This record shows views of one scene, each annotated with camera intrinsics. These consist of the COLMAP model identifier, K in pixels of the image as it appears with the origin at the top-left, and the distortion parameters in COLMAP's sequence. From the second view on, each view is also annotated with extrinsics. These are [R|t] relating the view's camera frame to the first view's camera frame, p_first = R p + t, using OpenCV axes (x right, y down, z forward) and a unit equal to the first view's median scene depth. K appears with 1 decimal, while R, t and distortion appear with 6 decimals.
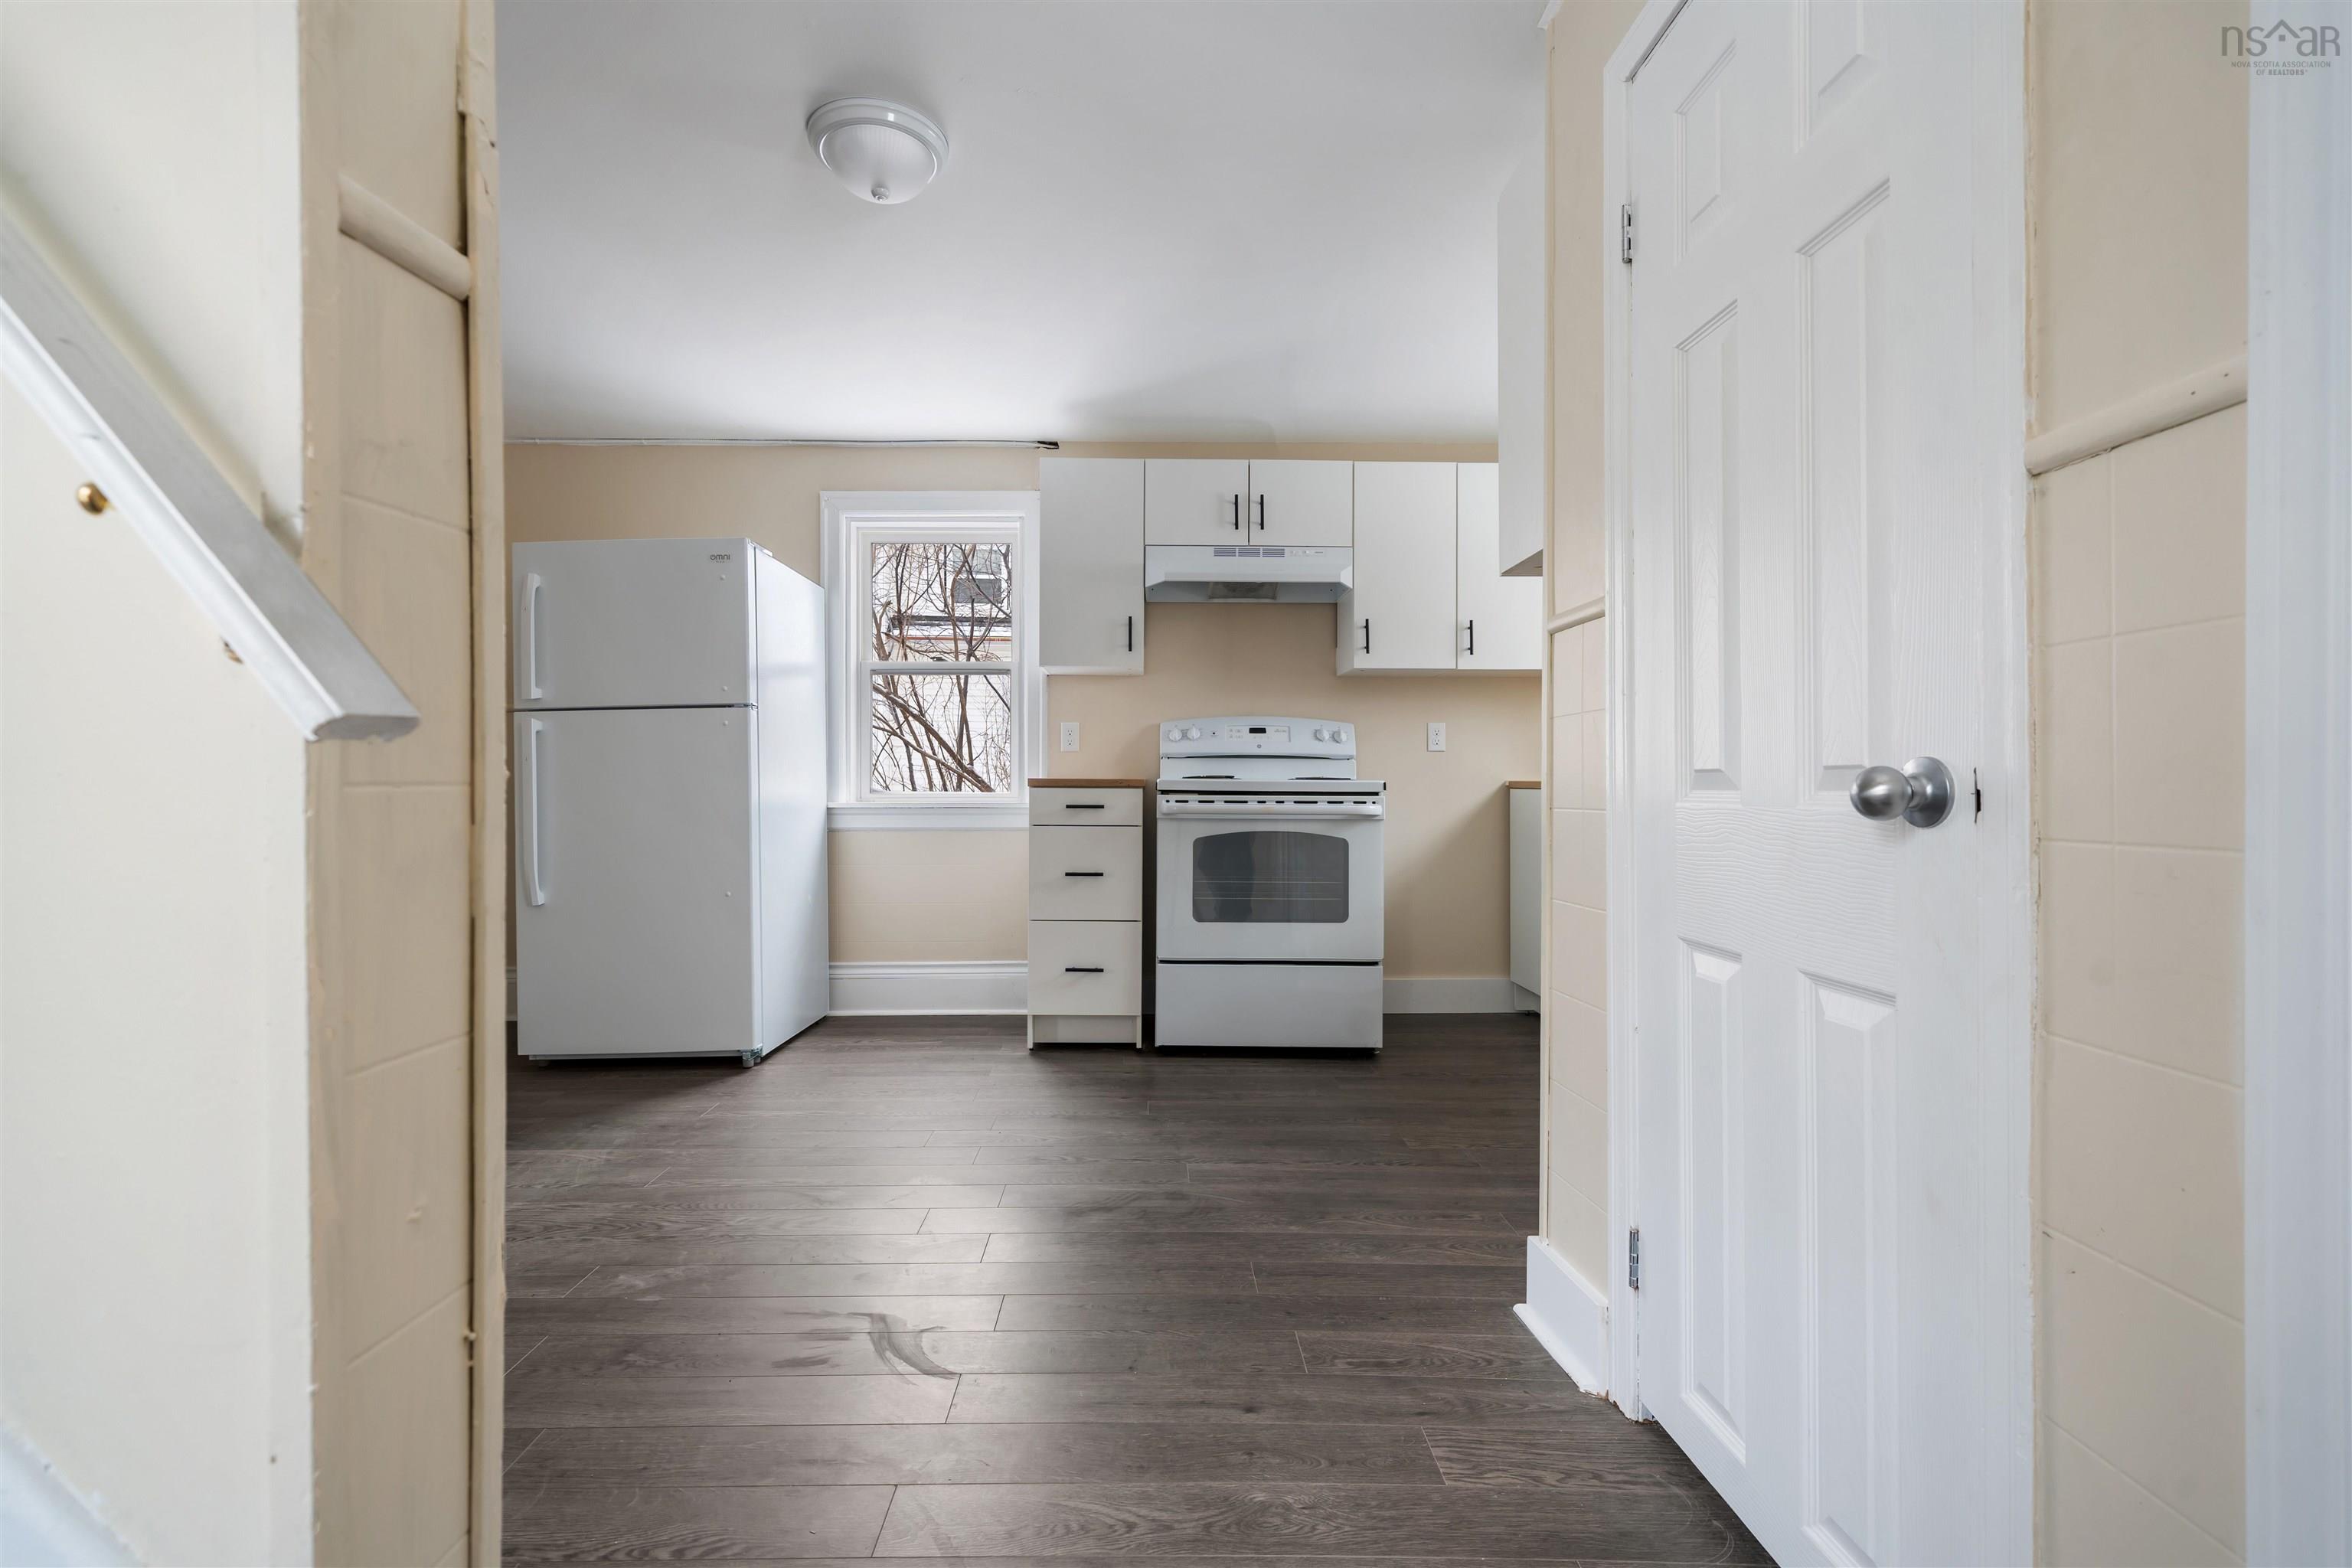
lens RADIAL K [[1028.4, 0, 1178.9], [0, 1028.4, 780.7], [0, 0, 1]] dist [0.002248, -0.000206]
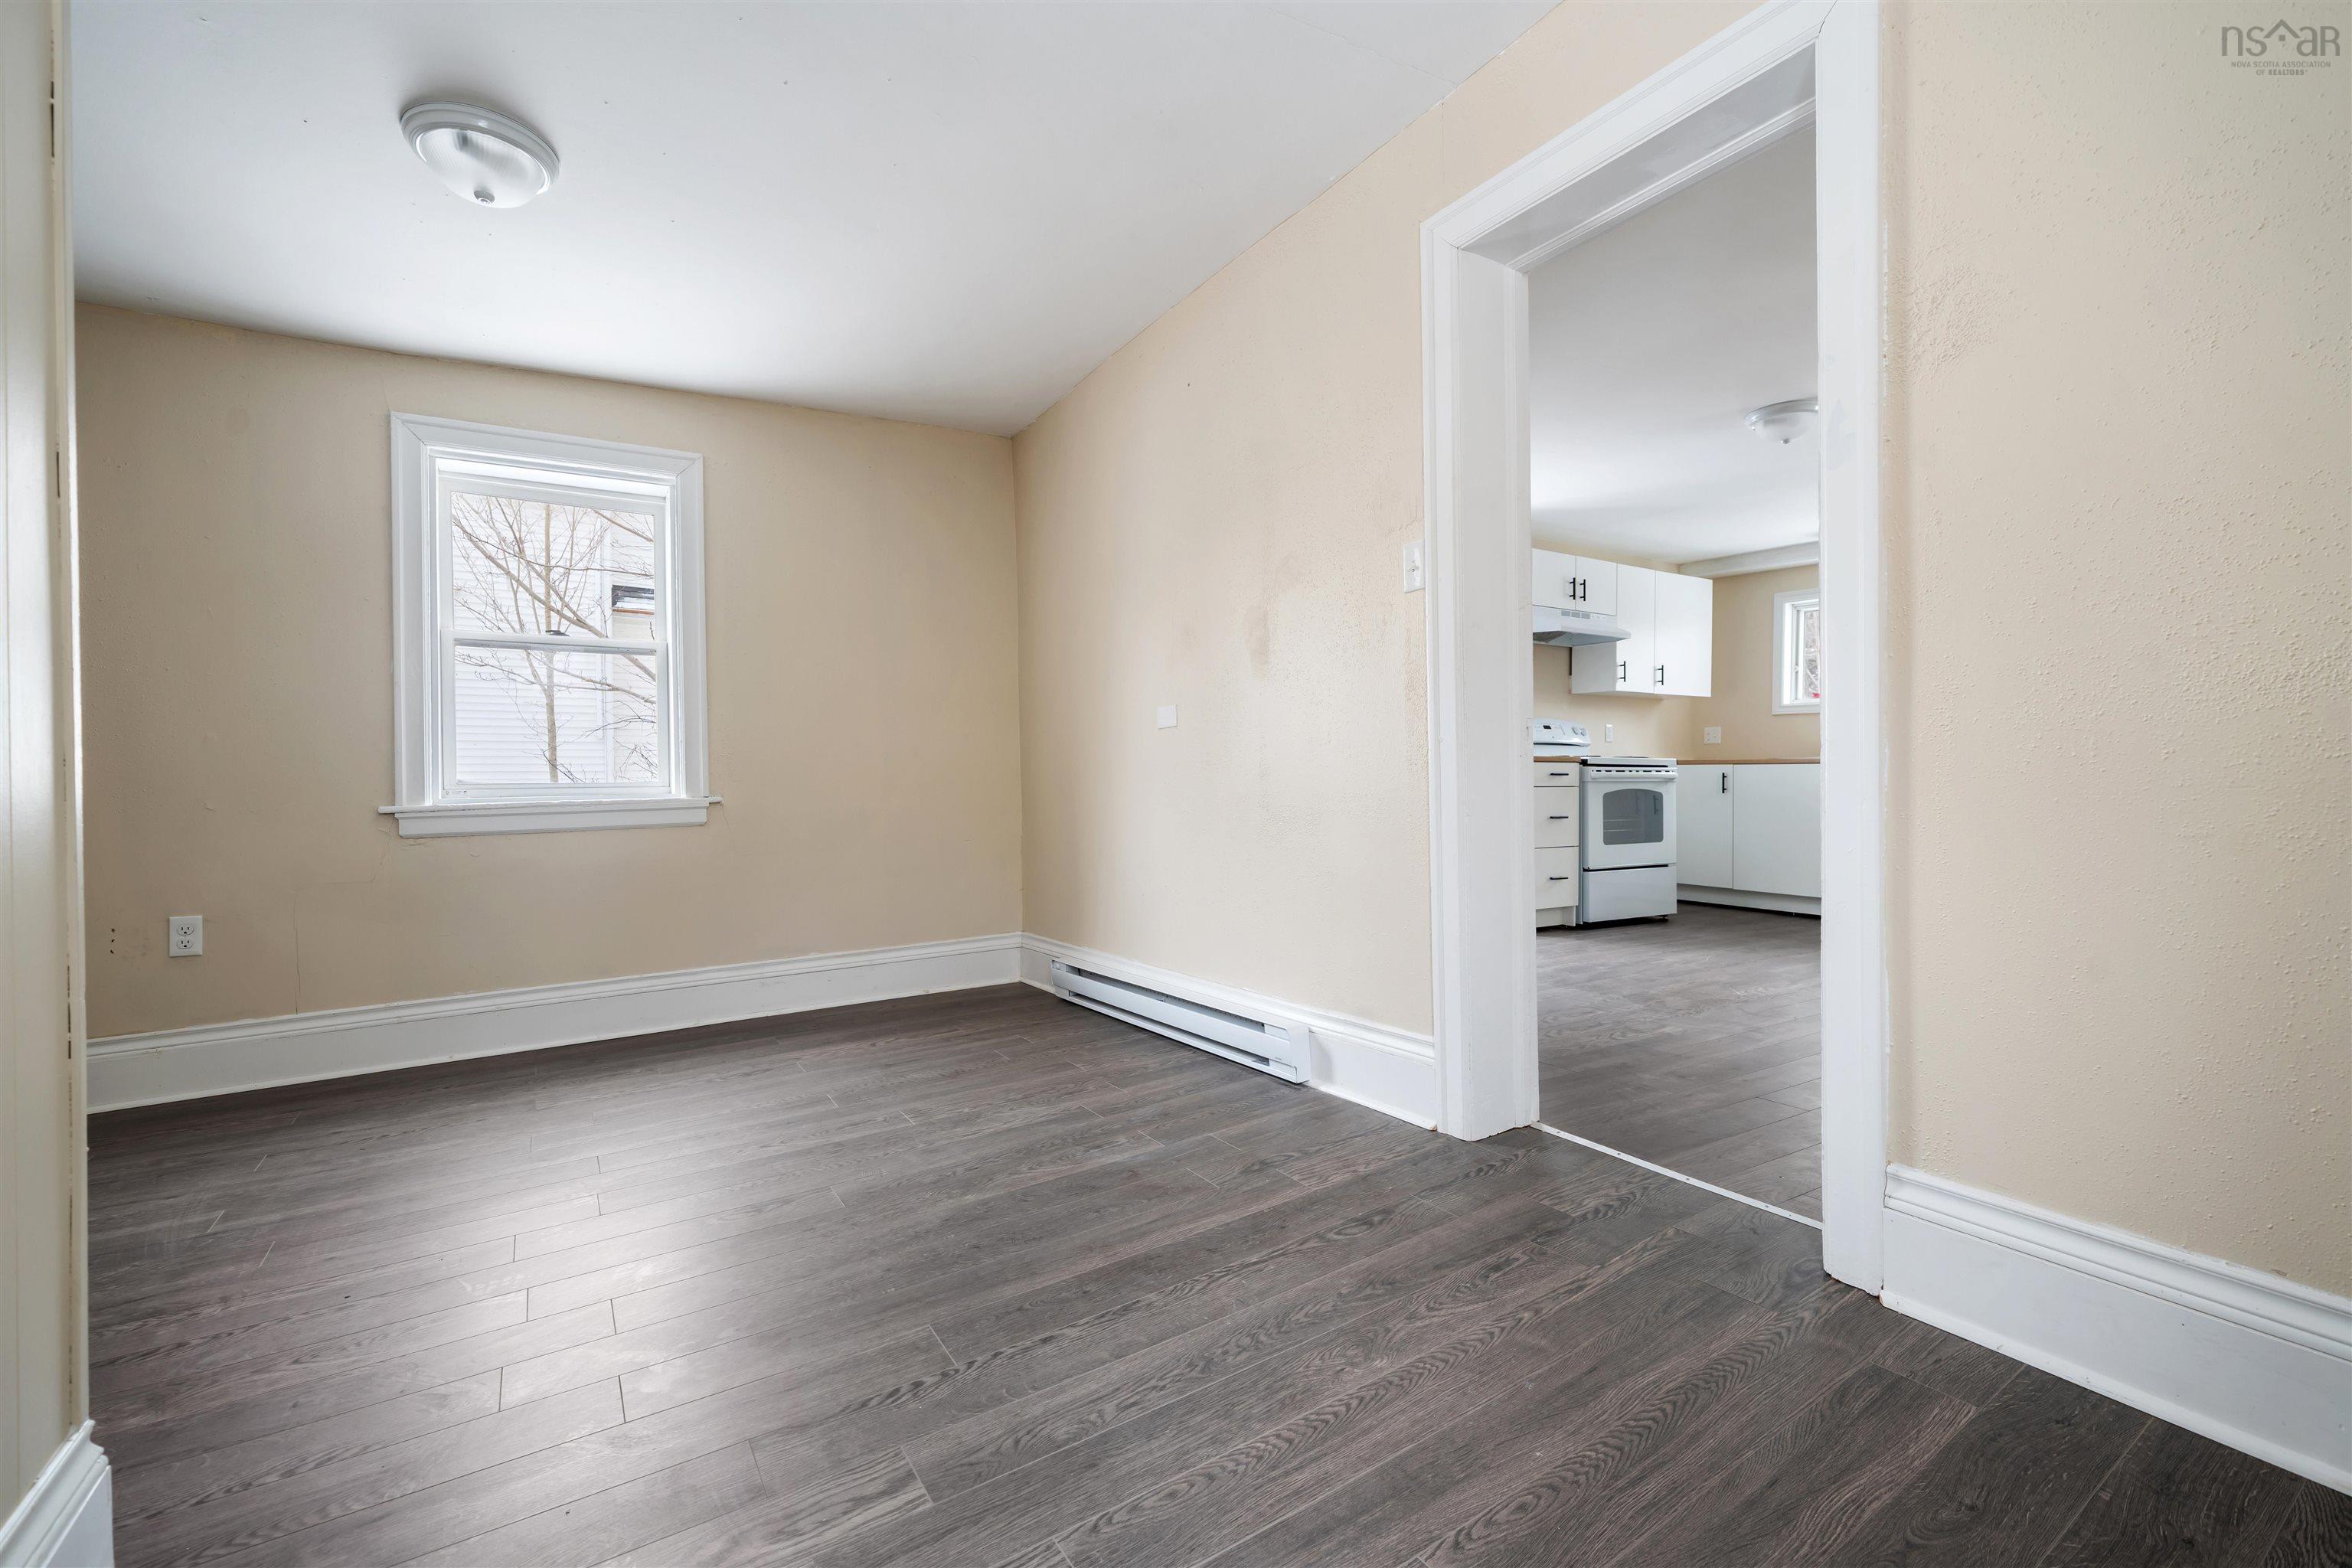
lens RADIAL K [[980.8, 0, 1181.9], [0, 980.8, 788.8], [0, 0, 1]] dist [-0.000195, -0.000229]
pose [[0.871830, -0.010303, 0.489699, -1.321285], [0.002108, 0.999848, 0.017284, 0.020403], [-0.489803, -0.014036, 0.871720, -0.024069]]
